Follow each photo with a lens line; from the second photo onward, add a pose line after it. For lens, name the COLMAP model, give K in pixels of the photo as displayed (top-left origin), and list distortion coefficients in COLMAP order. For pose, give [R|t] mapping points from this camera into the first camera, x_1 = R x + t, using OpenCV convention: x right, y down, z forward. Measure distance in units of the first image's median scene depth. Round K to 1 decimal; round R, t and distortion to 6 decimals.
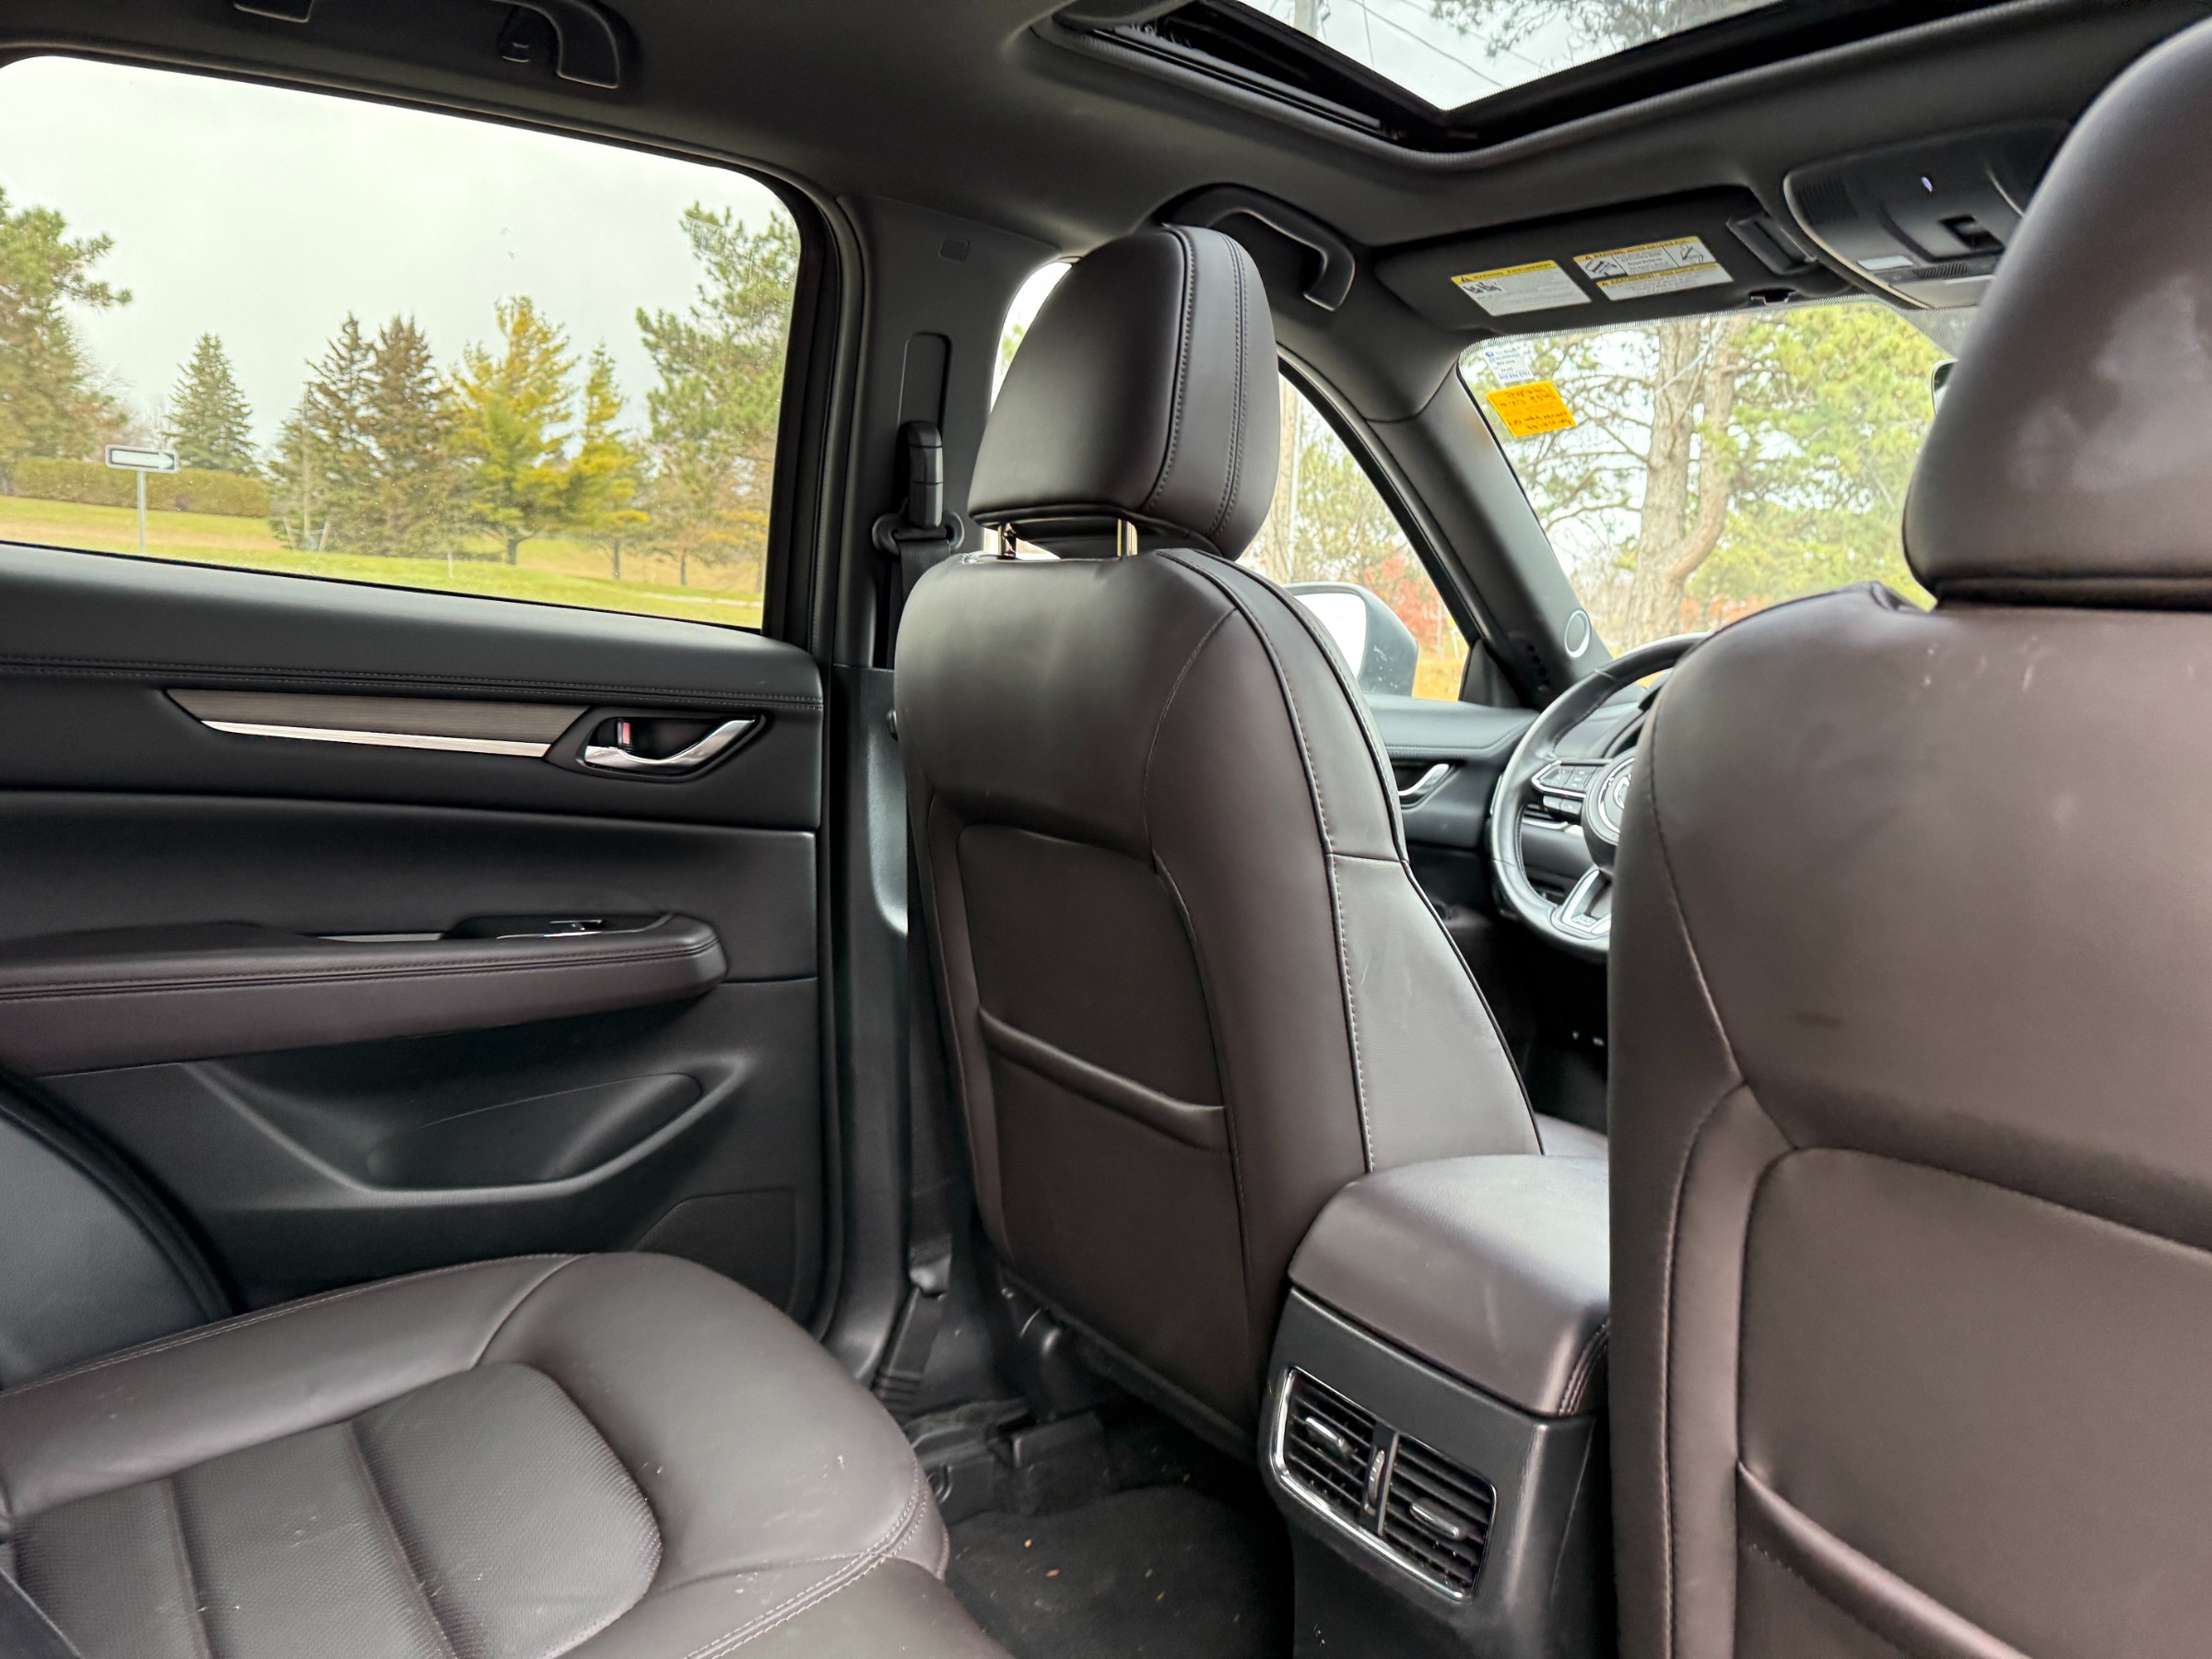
lens RADIAL K [[1573.7, 0, 1106.0], [0, 1573.7, 829.5], [0, 0, 1]] dist [0.005204, 0.001937]
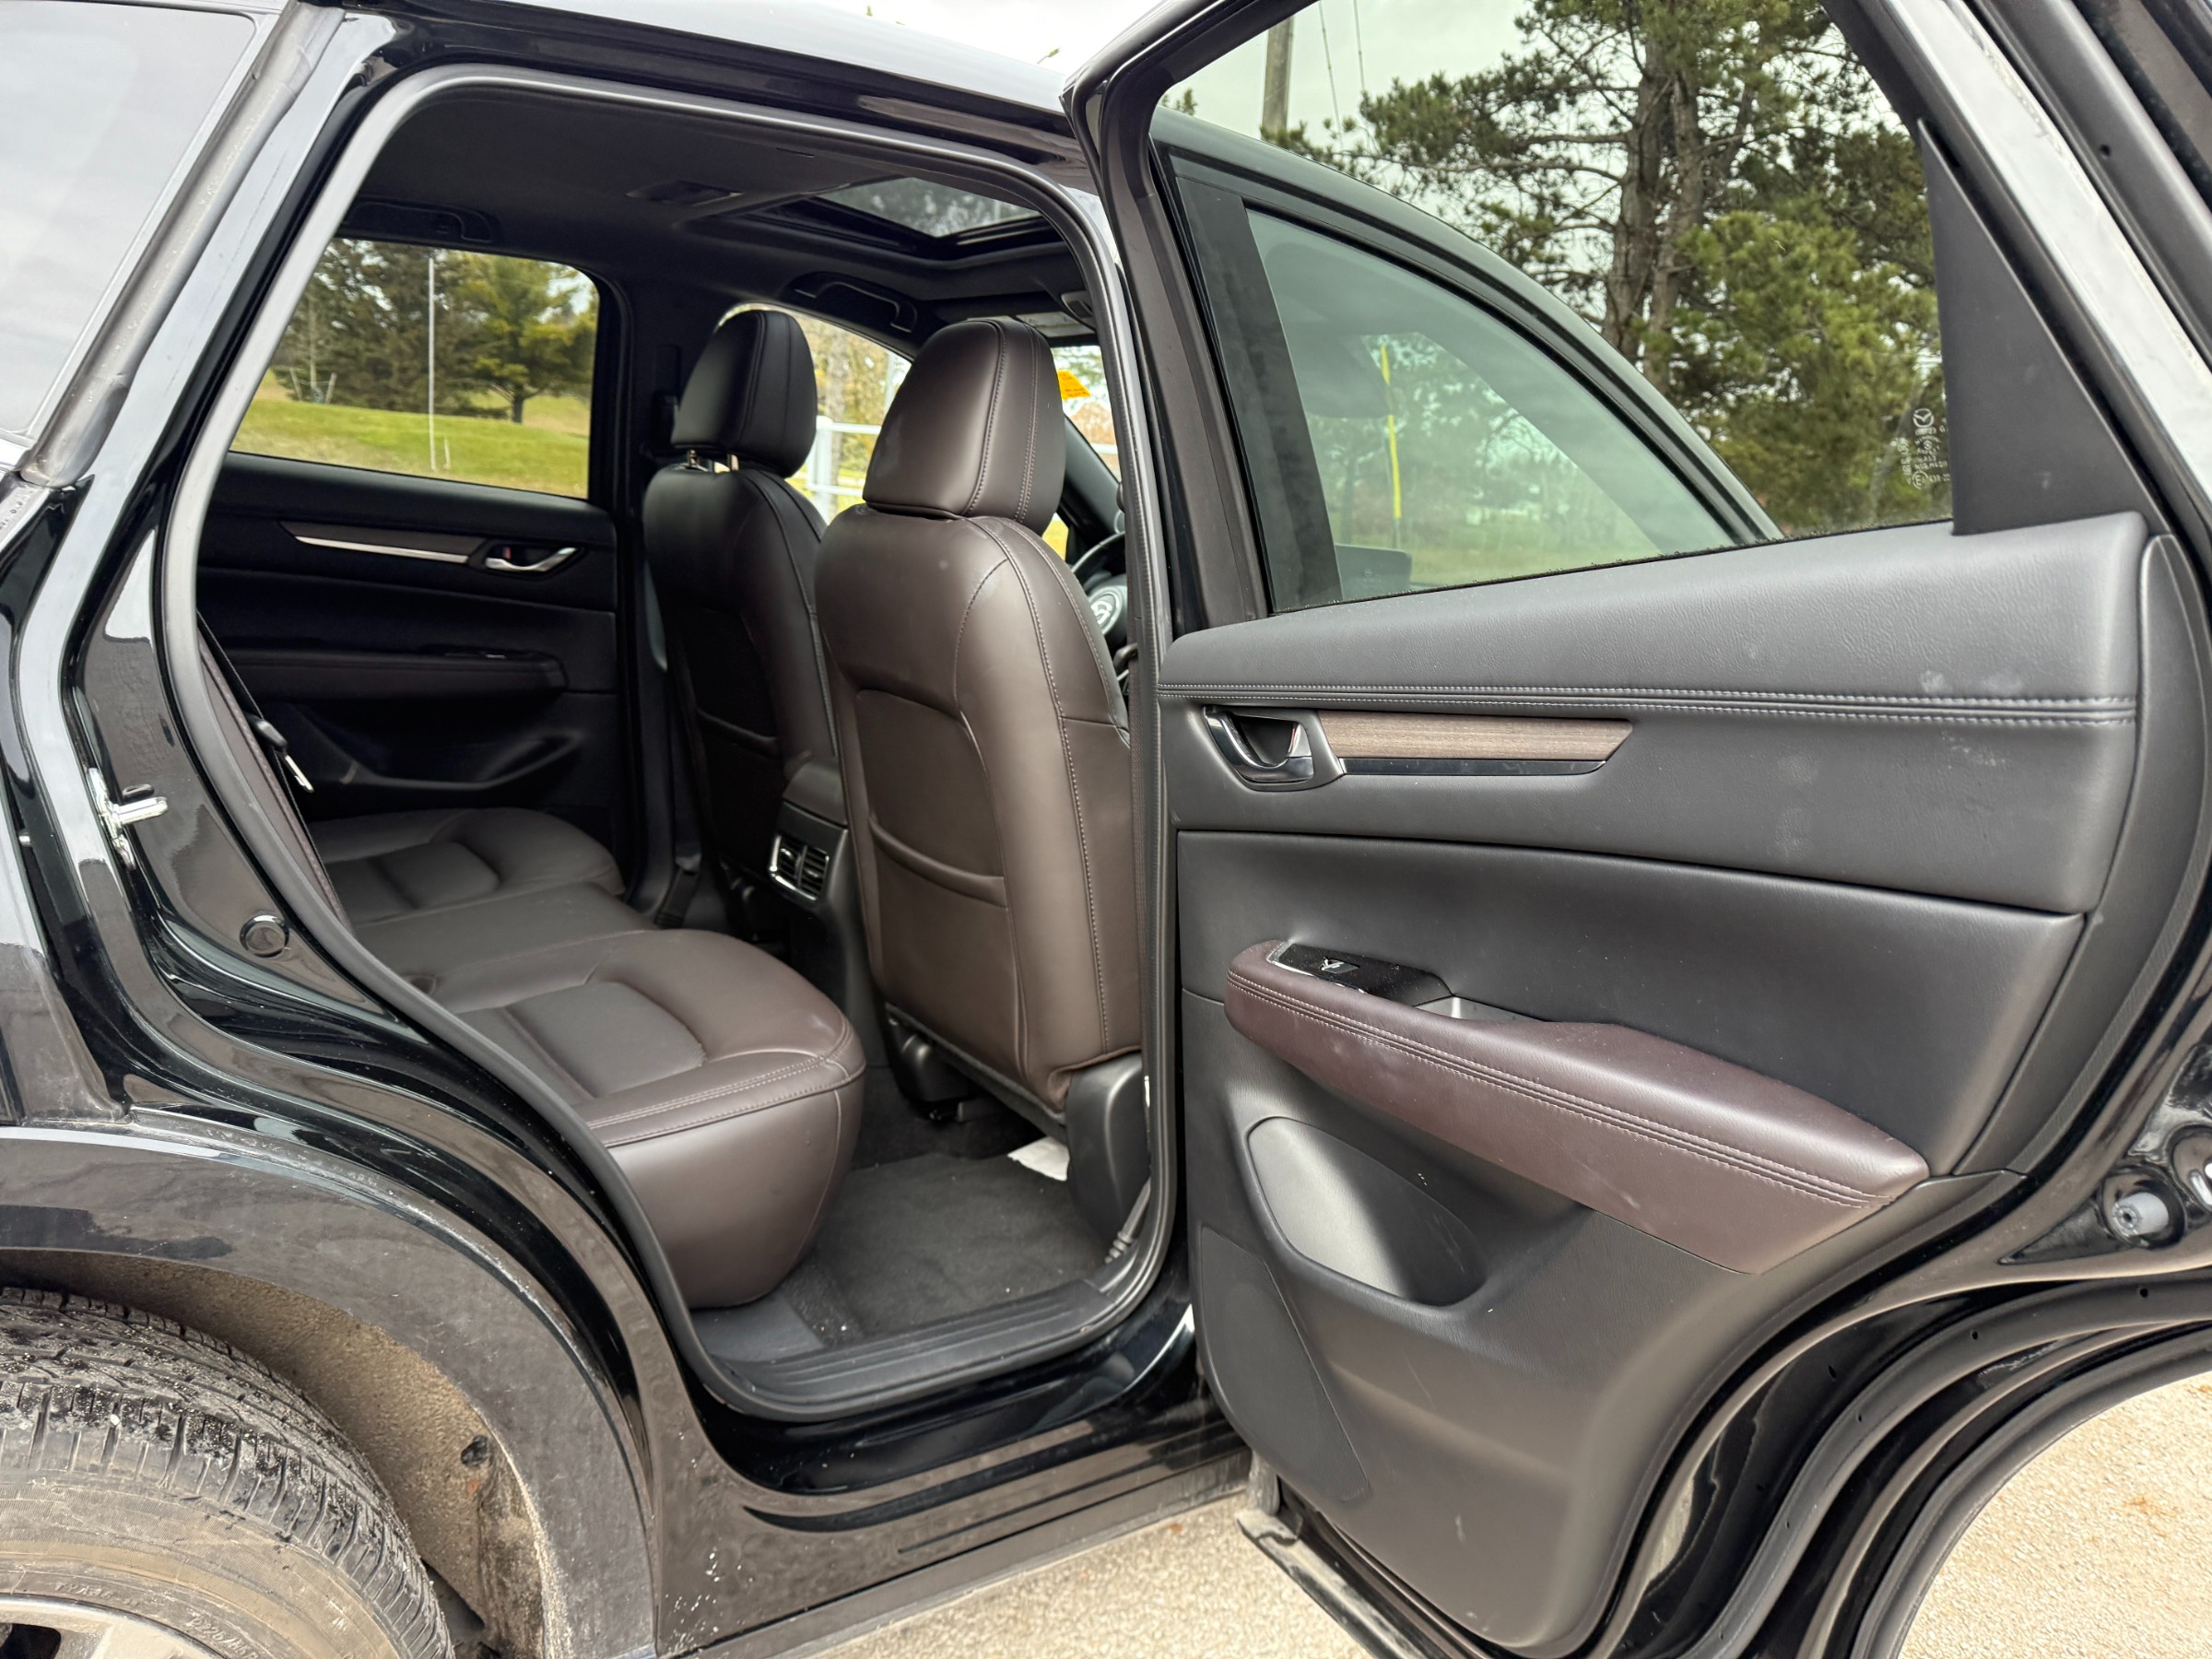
lens RADIAL K [[1589.5, 0, 1087.4], [0, 1589.5, 841.0], [0, 0, 1]] dist [0.007166, 0.000739]
pose [[0.999322, 0.032987, -0.016351, 0.039488], [-0.031546, 0.996156, 0.081714, 0.009598], [0.018983, -0.081143, 0.996522, -0.086293]]
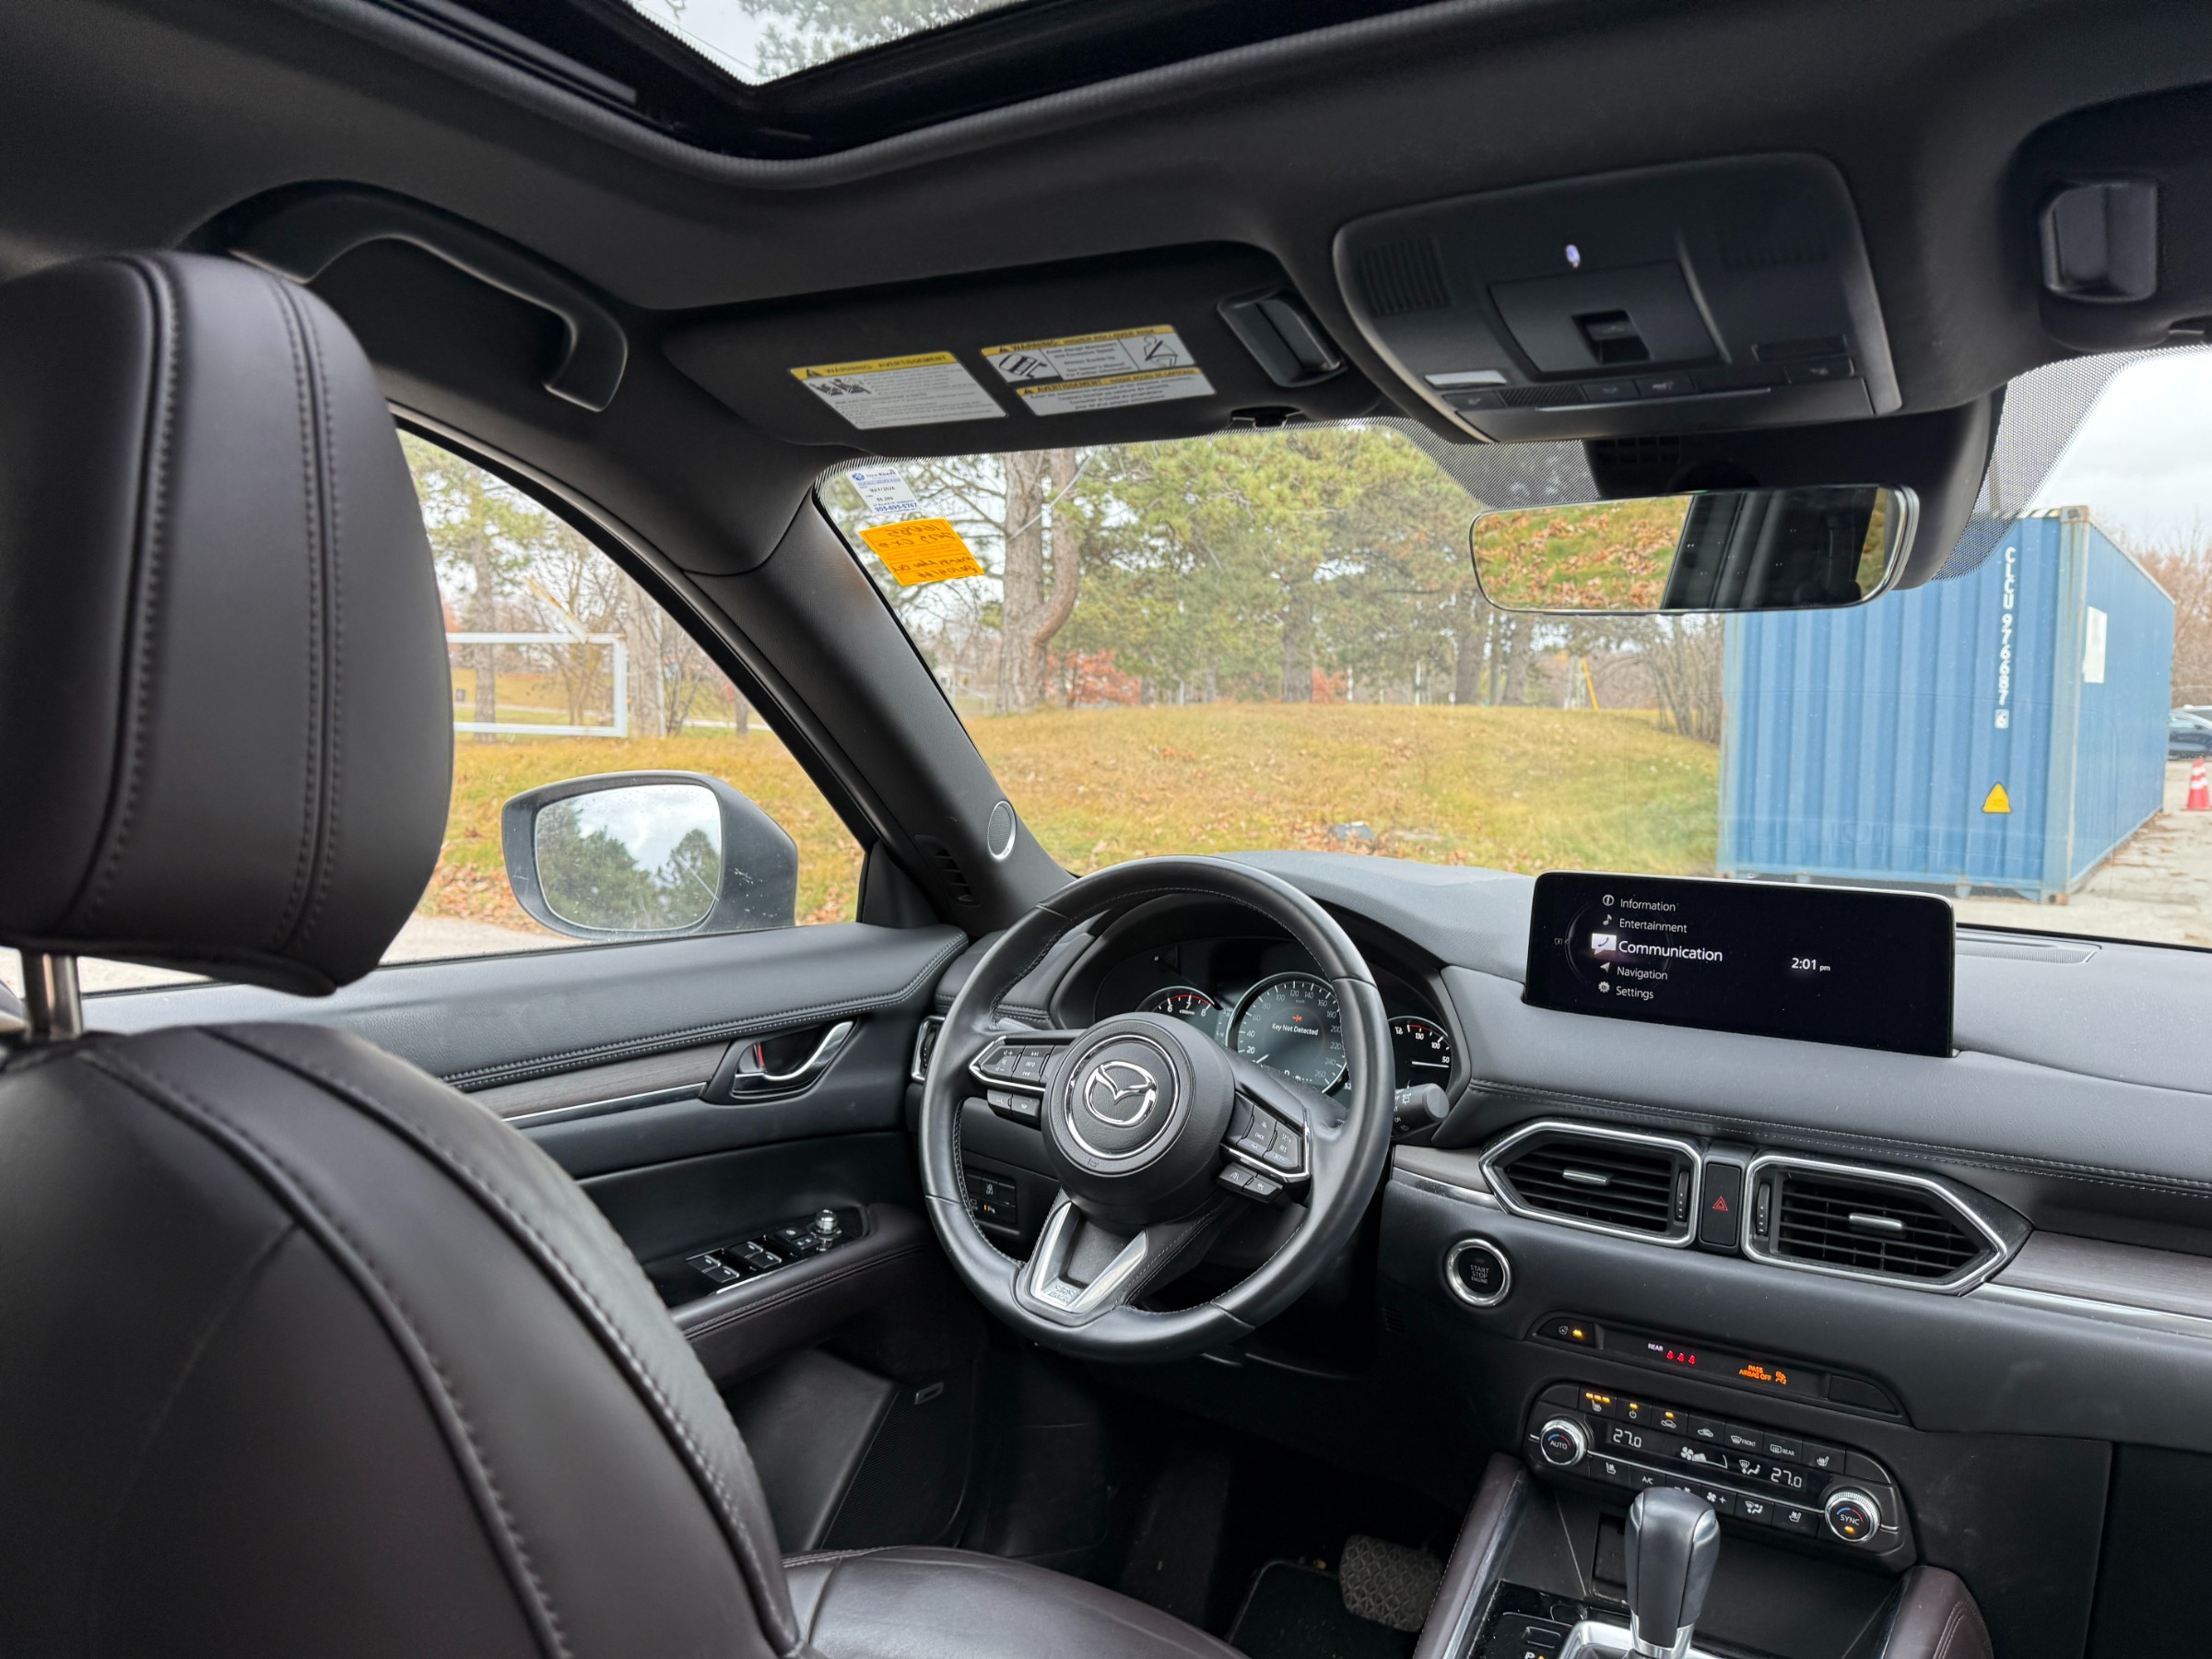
lens RADIAL K [[1531.8, 0, 1091.1], [0, 1531.8, 867.2], [0, 0, 1]] dist [0.203423, 0.000150]
pose [[0.928217, -0.080867, 0.363145, 0.007274], [0.084610, 0.996398, 0.005616, -0.012148], [-0.362291, 0.025512, 0.931716, 0.031602]]
